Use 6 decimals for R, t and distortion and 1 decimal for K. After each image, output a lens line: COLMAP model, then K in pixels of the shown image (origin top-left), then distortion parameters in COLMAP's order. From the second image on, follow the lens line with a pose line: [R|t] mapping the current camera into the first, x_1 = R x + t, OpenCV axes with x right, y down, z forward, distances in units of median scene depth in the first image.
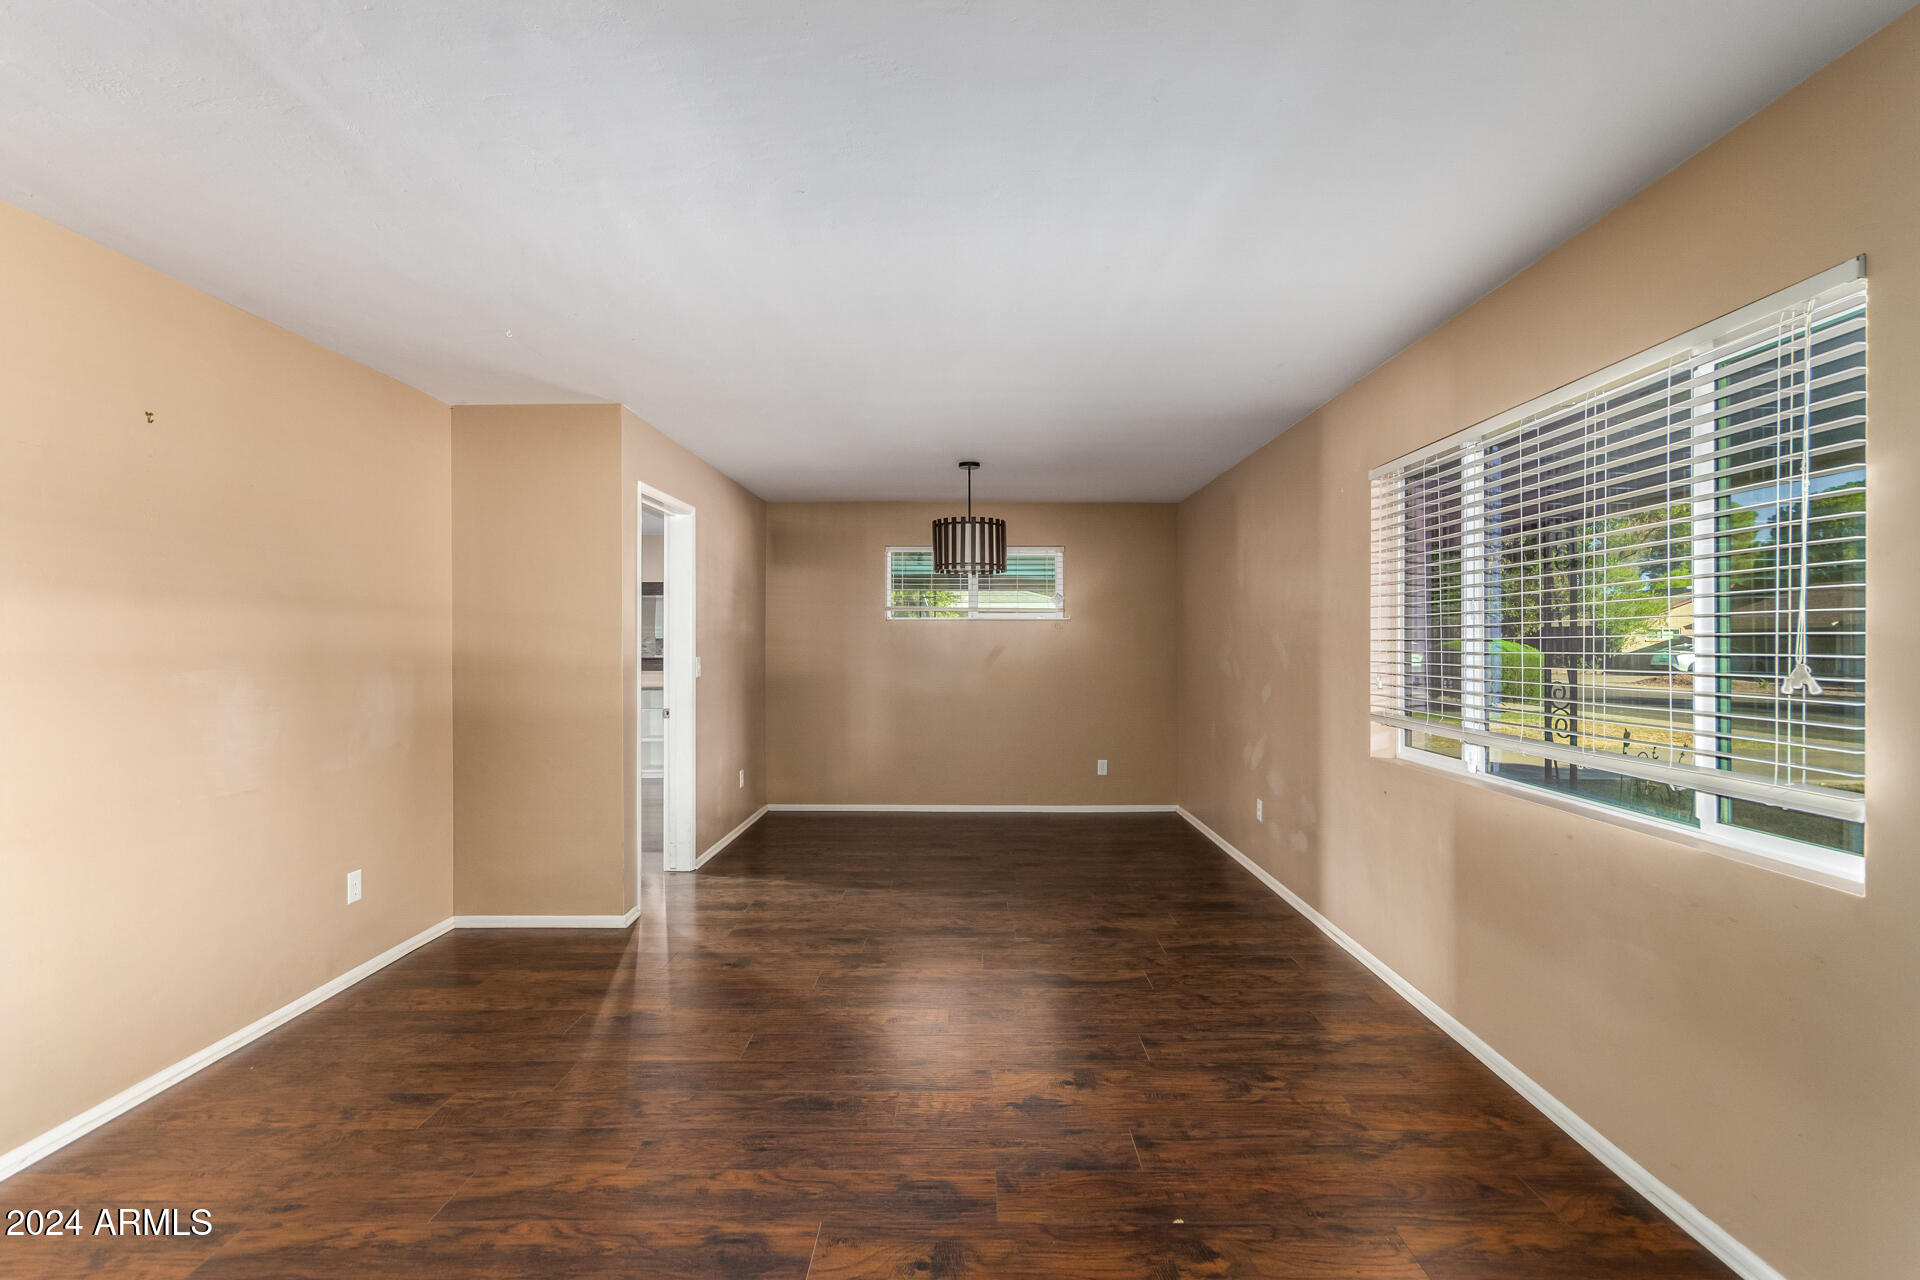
lens RADIAL K [[889.3, 0, 963.7], [0, 889.3, 636.2], [0, 0, 1]] dist [-0.000588, 0.000155]
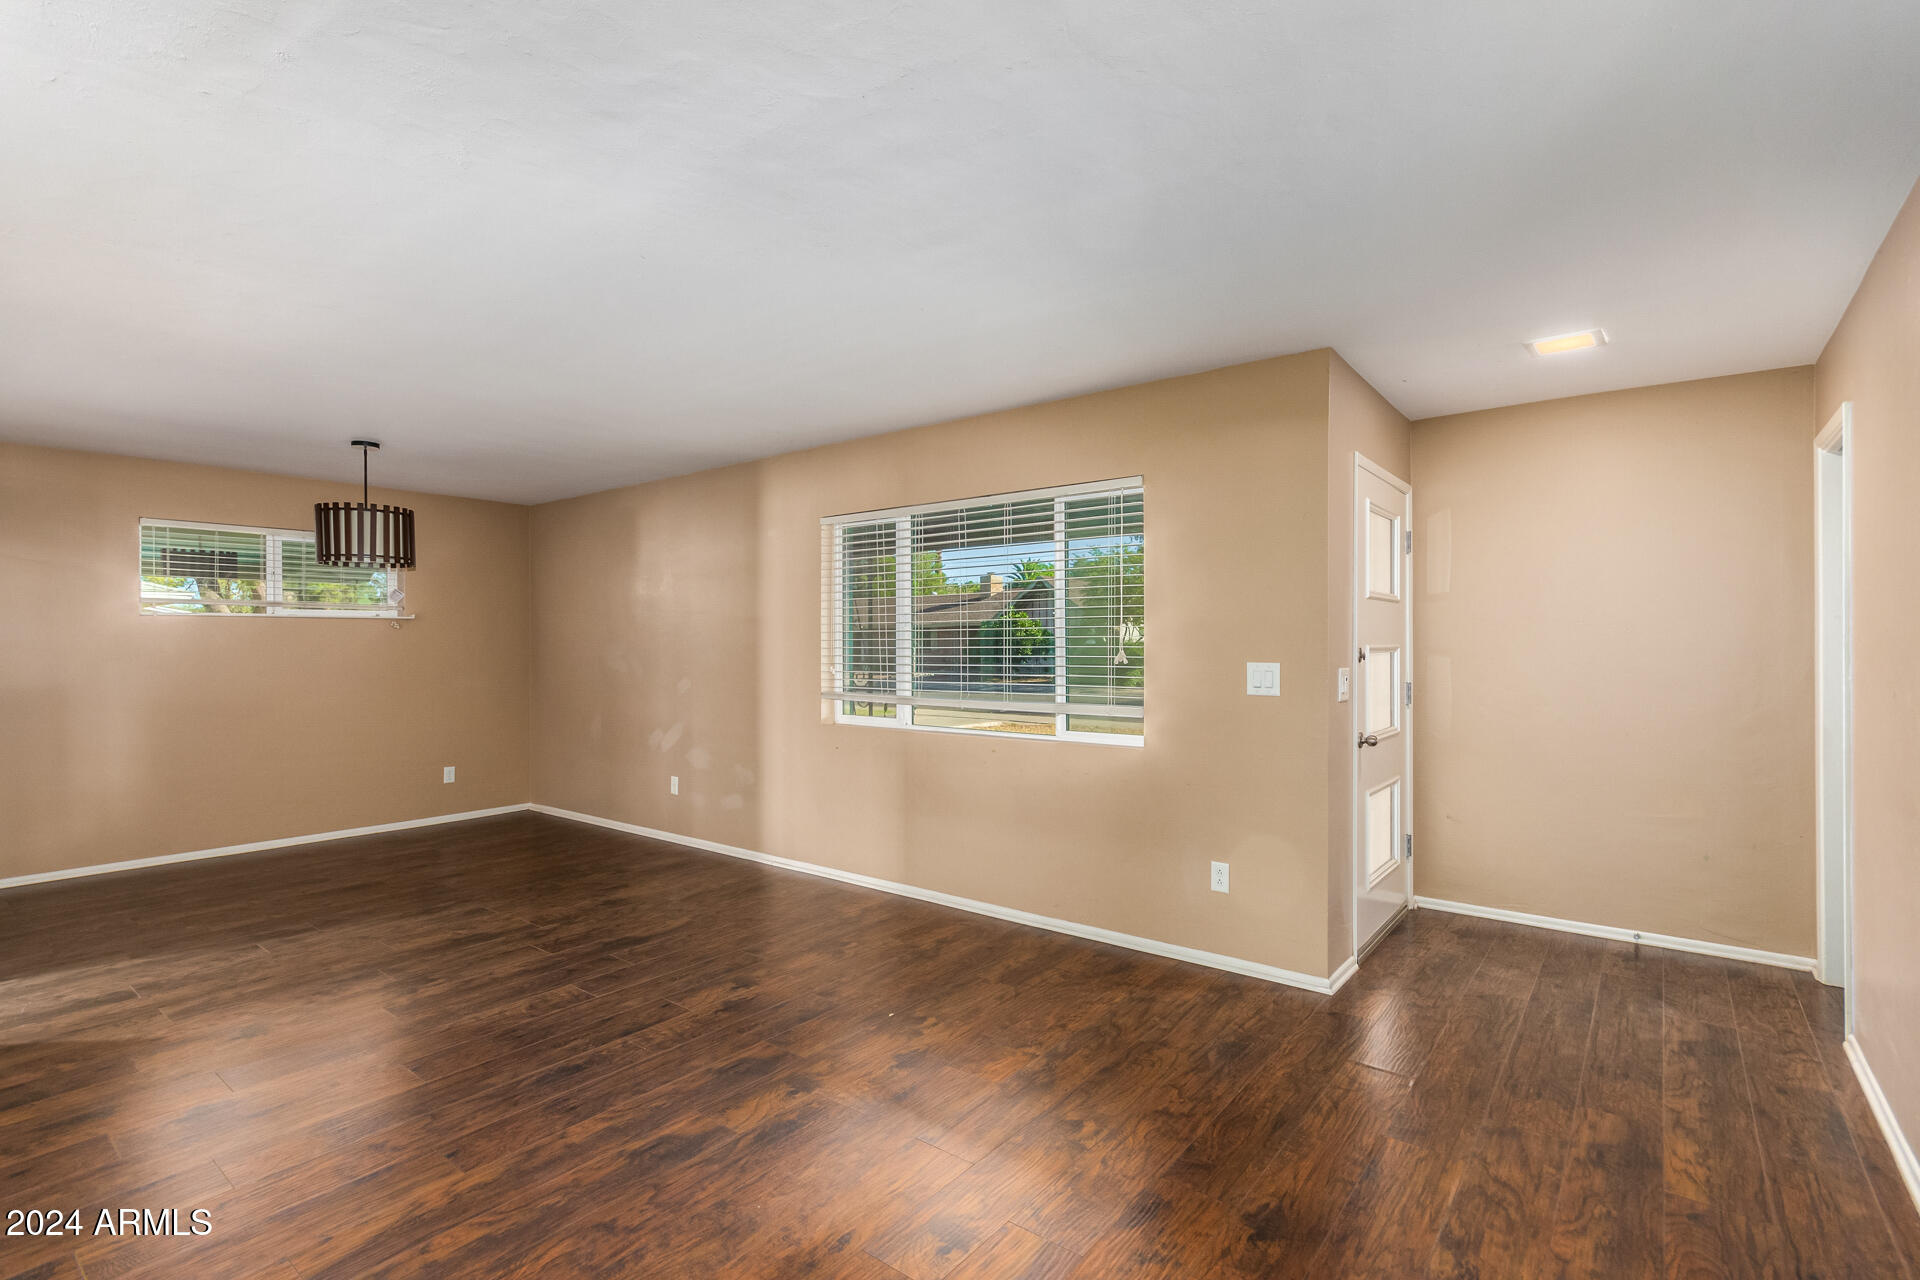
lens RADIAL K [[889.3, 0, 959.3], [0, 889.3, 640.7], [0, 0, 1]] dist [-0.000588, 0.000155]
pose [[0.625188, -0.006081, 0.780451, -0.411413], [0.001913, 0.999979, 0.006259, -0.001153], [-0.780472, -0.002420, 0.625186, -0.026931]]
